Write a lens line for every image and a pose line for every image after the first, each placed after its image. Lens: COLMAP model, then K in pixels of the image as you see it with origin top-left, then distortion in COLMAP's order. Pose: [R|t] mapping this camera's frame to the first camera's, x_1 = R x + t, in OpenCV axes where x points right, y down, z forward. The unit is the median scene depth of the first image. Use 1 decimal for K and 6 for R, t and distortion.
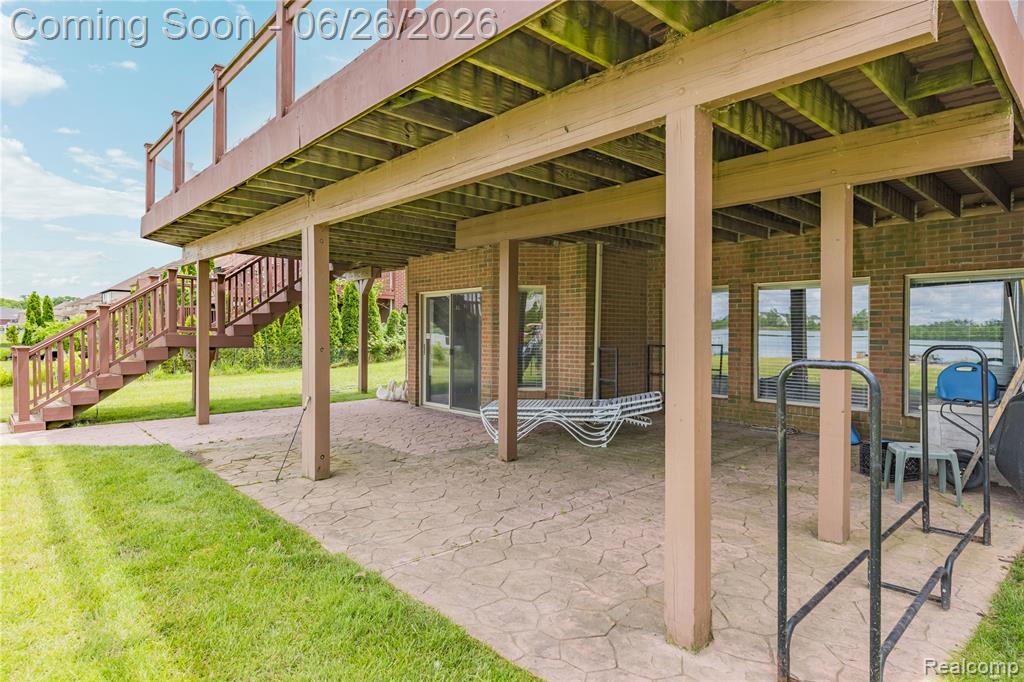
lens RADIAL K [[563.1, 0, 512.6], [0, 563.1, 328.4], [0, 0, 1]] dist [-0.005684, -0.001433]
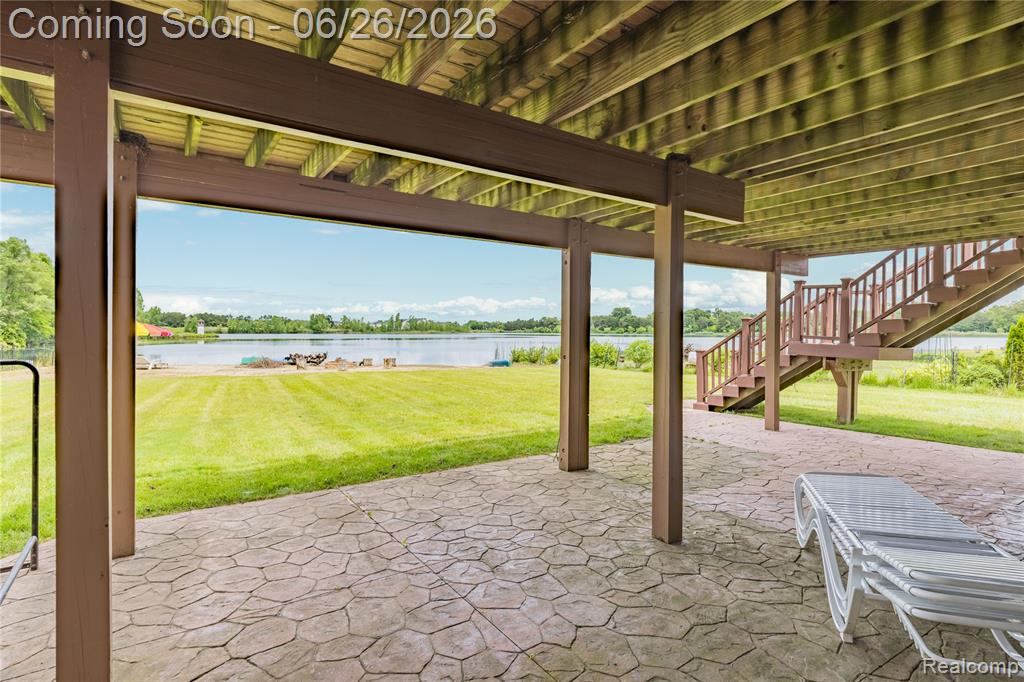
lens RADIAL K [[518.0, 0, 512.0], [0, 518.0, 341.0], [0, 0, 1]] dist [0.001063, -0.000461]
pose [[-0.137094, 0.012916, -0.990474, 0.794390], [-0.004753, 0.999895, 0.013697, -0.007971], [0.990547, 0.006585, -0.137018, 1.163387]]
